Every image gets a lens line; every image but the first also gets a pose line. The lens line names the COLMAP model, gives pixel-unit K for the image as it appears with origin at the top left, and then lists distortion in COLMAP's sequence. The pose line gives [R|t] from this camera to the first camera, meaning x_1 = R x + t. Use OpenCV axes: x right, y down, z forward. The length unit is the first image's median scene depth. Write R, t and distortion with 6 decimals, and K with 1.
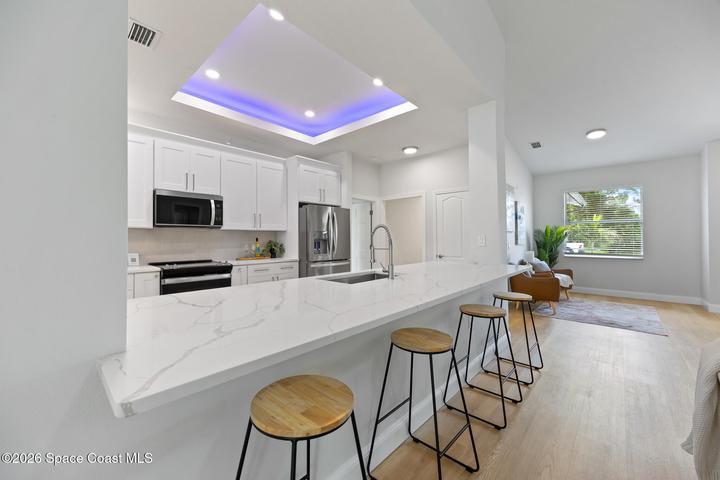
lens RADIAL K [[281.2, 0, 360.0], [0, 281.2, 240.0], [0, 0, 1]] dist [0.001041, 0.000117]
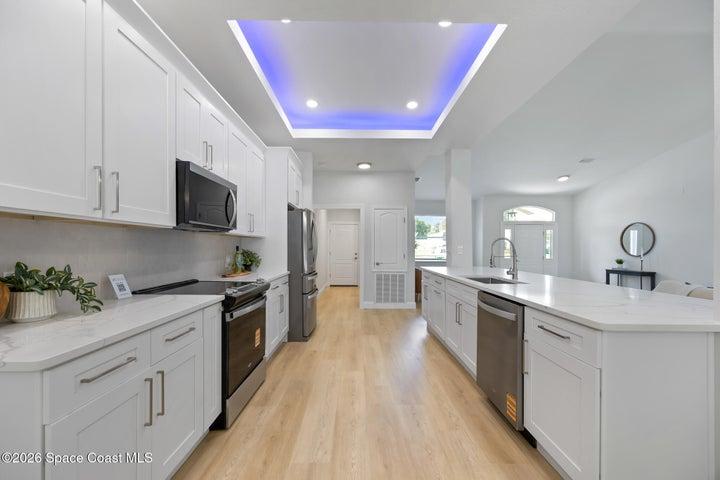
lens RADIAL K [[279.3, 0, 359.8], [0, 279.3, 248.3], [0, 0, 1]] dist [0.000568, 0.000037]
pose [[0.731736, 0.005026, 0.681570, -0.548346], [-0.003614, 0.999987, -0.003494, 0.000605], [-0.681578, 0.000094, 0.731745, 0.222866]]
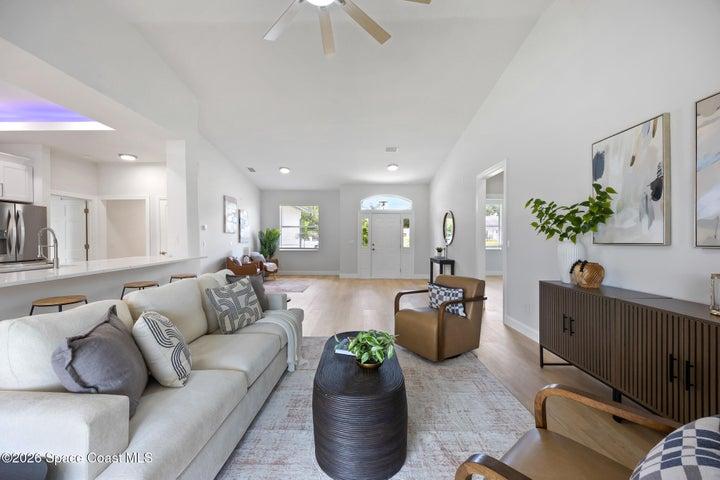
lens RADIAL K [[273.4, 0, 360.0], [0, 273.4, 240.0], [0, 0, 1]] dist [-0.009784, -0.000049]
pose [[0.741627, -0.004303, 0.670798, 0.136333], [0.001780, 0.999989, 0.004447, 0.000106], [-0.670810, -0.002105, 0.741627, -0.381268]]
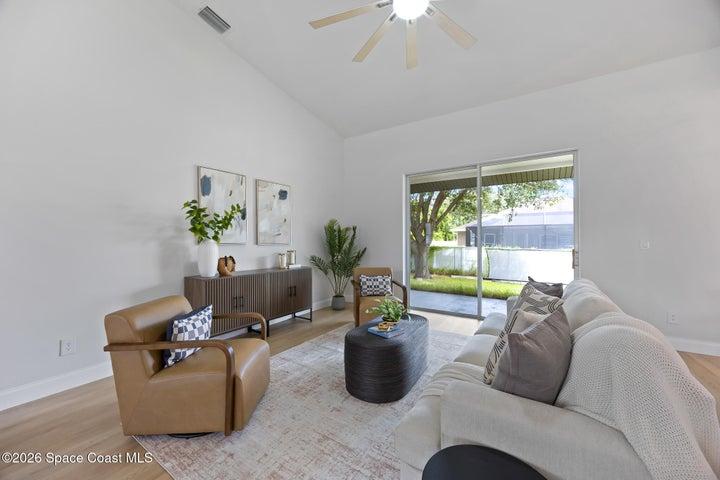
lens RADIAL K [[273.4, 0, 360.0], [0, 273.4, 240.0], [0, 0, 1]] dist [-0.009784, -0.000049]
pose [[-0.986439, 0.000801, -0.164125, 0.504332], [0.001699, 0.999984, -0.005334, 0.002847], [0.164118, -0.005541, -0.986425, 0.353116]]
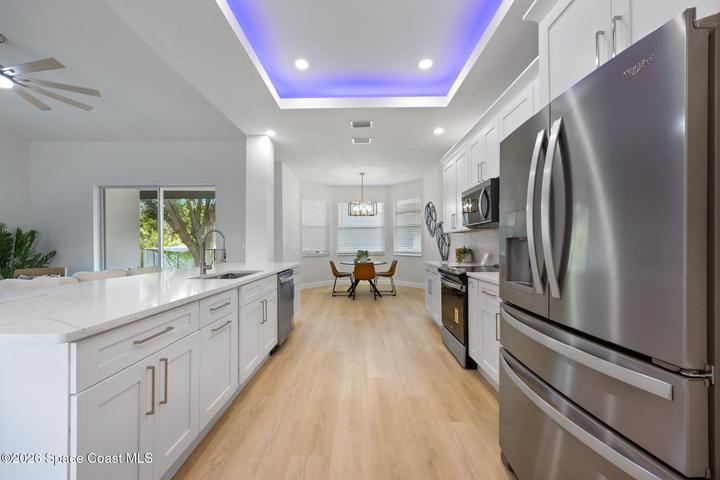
lens RADIAL K [[281.2, 0, 360.0], [0, 281.2, 240.0], [0, 0, 1]] dist [0.001041, 0.000117]
pose [[-0.738964, 0.001068, -0.673744, 0.169608], [0.007776, 0.999946, -0.006944, 0.001047], [0.673700, -0.010370, -0.738932, 0.973336]]
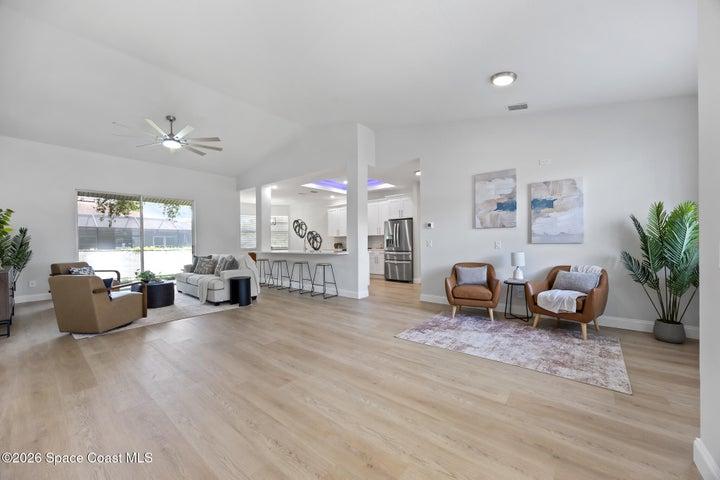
lens RADIAL K [[273.4, 0, 360.0], [0, 273.4, 240.0], [0, 0, 1]] dist [-0.009784, -0.000049]
pose [[0.058046, -0.003921, -0.998306, 1.430196], [0.010272, 0.999942, -0.003330, 0.007453], [0.998261, -0.010061, 0.058083, 0.604189]]
